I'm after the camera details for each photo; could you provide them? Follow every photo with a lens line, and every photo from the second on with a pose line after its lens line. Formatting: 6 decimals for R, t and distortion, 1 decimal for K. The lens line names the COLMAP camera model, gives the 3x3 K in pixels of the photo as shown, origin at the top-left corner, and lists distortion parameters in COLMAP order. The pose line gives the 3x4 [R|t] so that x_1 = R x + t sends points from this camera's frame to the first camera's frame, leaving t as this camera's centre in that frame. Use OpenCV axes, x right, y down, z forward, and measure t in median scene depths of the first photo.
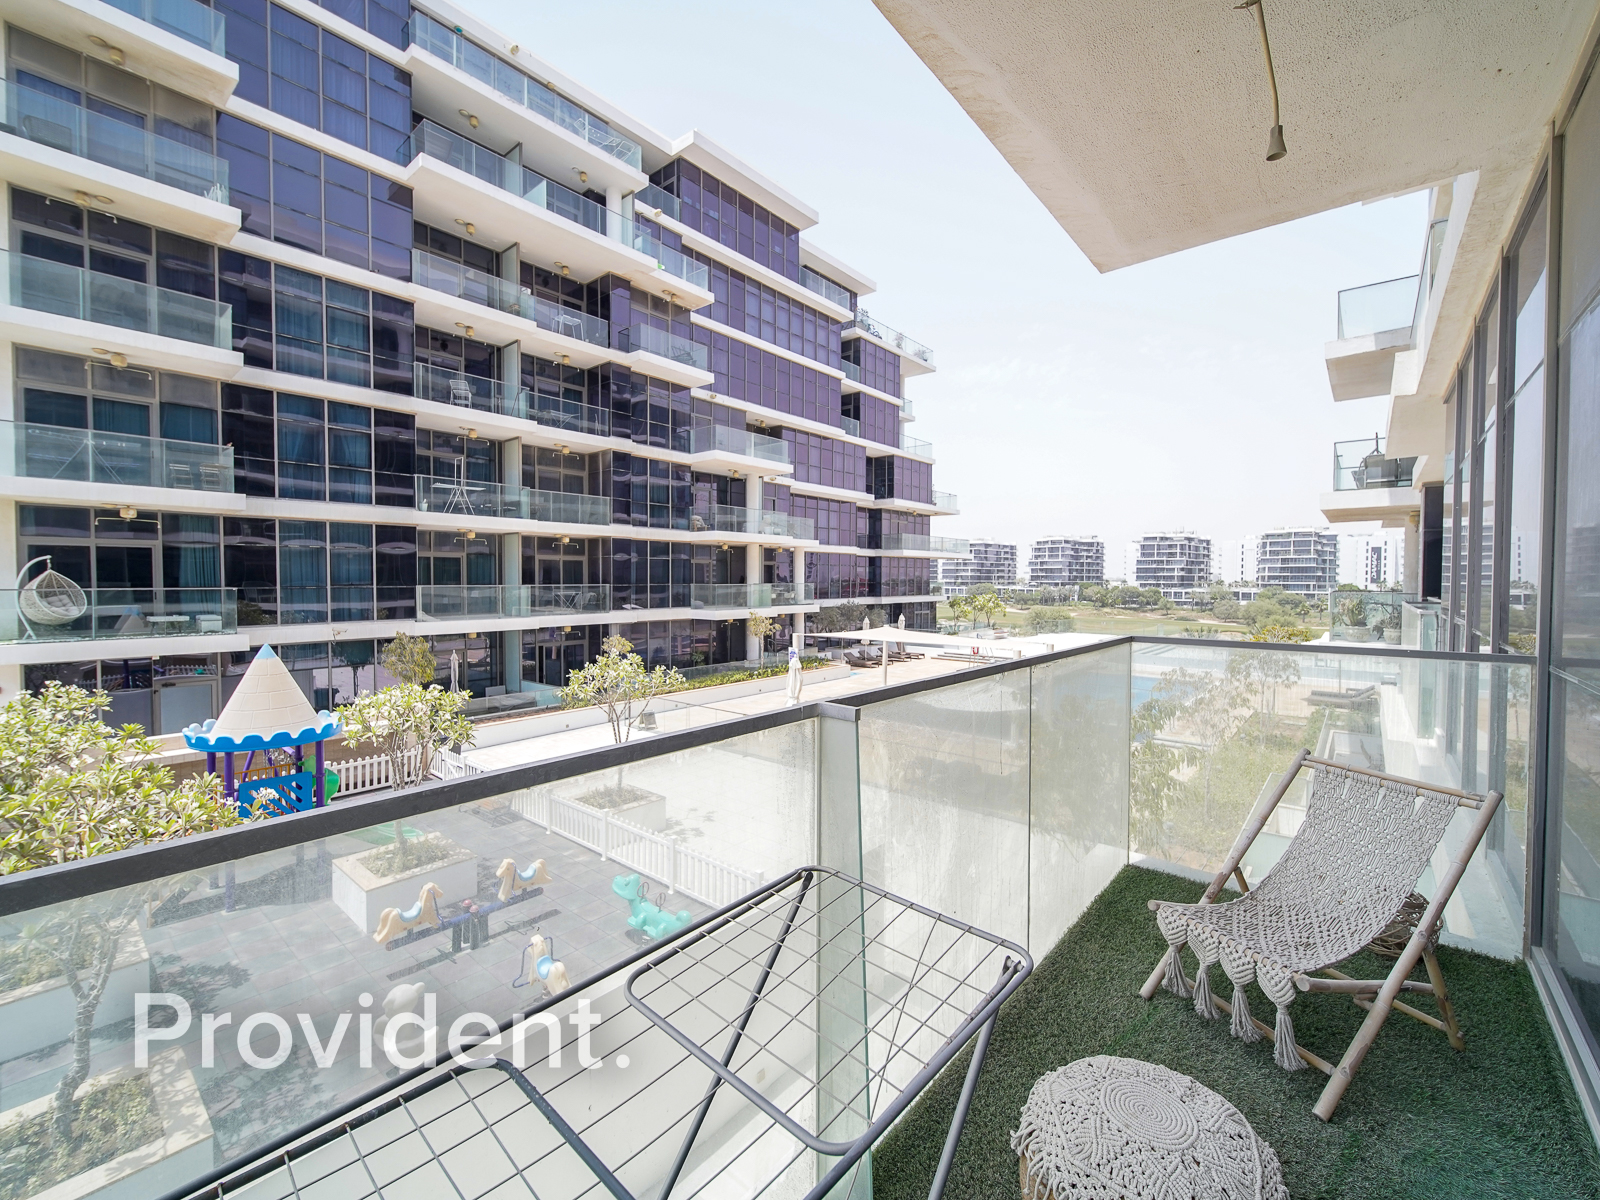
lens RADIAL K [[650.7, 0, 794.3], [0, 650.7, 595.3], [0, 0, 1]] dist [0.001754, -0.001163]
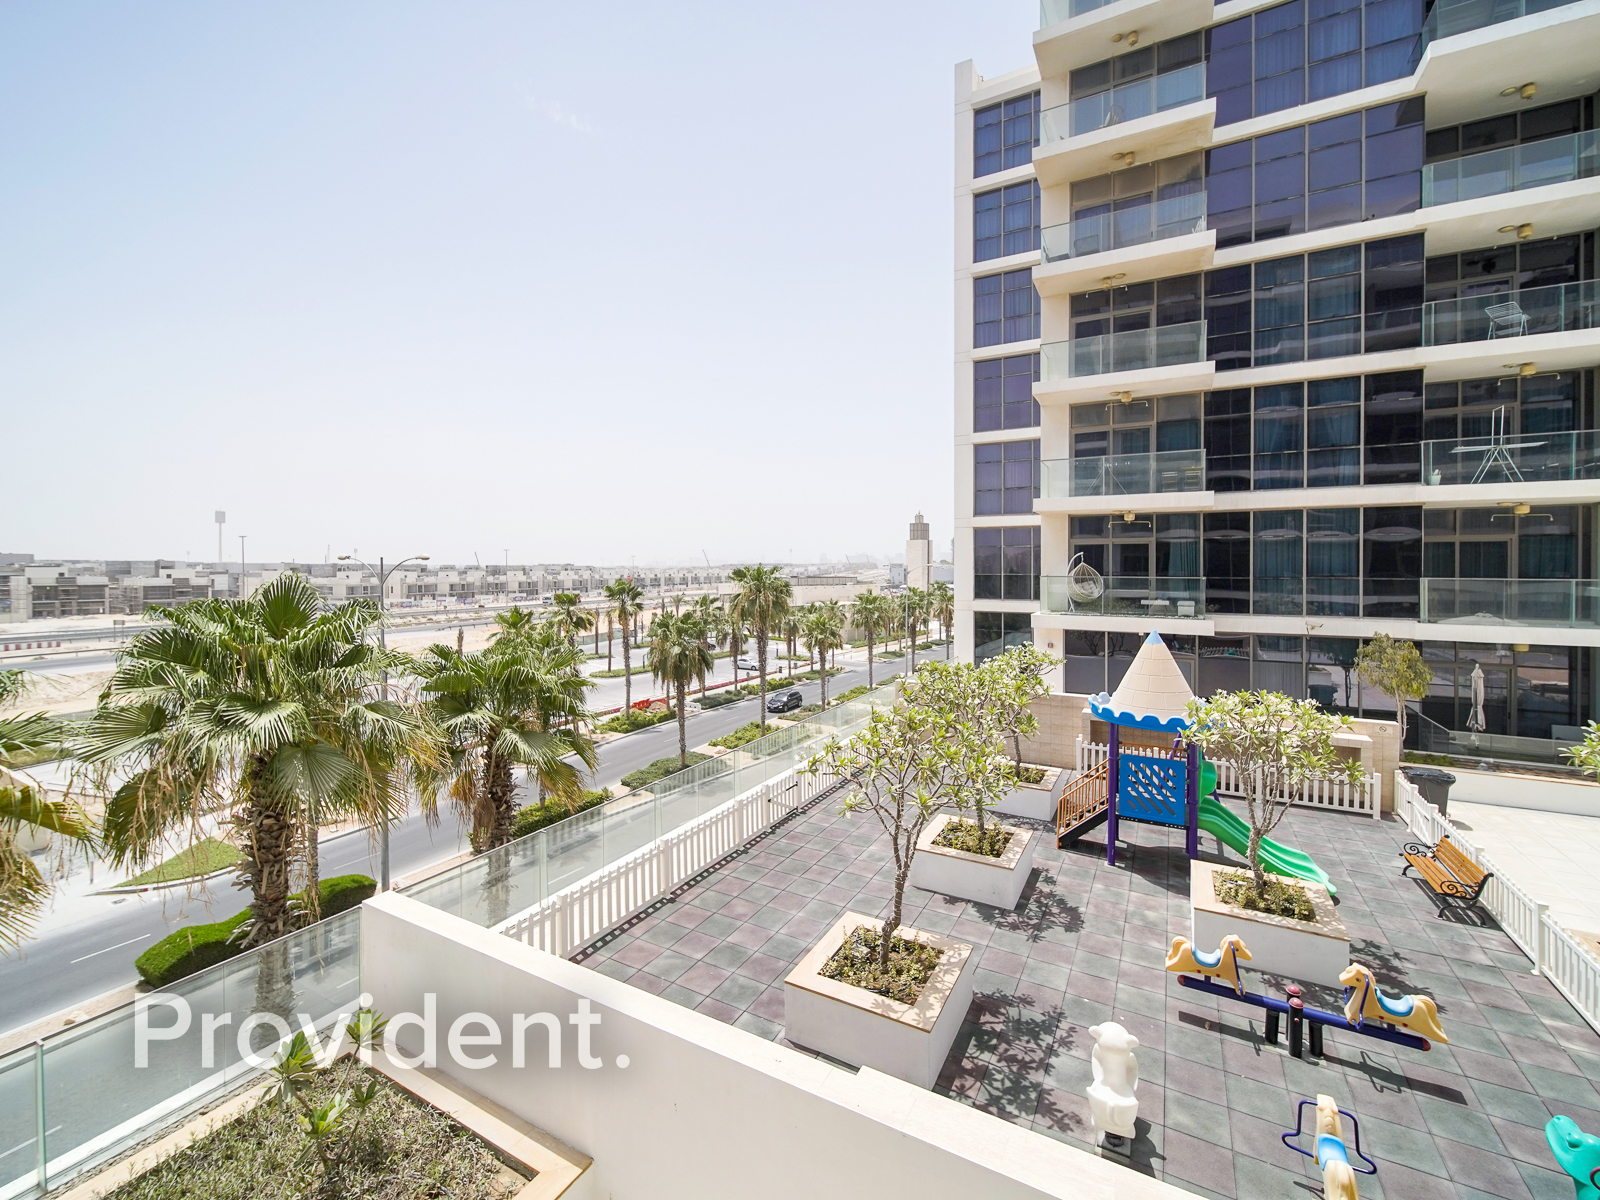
lens RADIAL K [[650.7, 0, 843.1], [0, 650.7, 573.5], [0, 0, 1]] dist [0.001754, -0.001163]
pose [[0.225720, 0.010648, -0.974134, 0.136617], [-0.027528, 0.999611, 0.004547, -0.013106], [0.973803, 0.025790, 0.225925, 0.312156]]
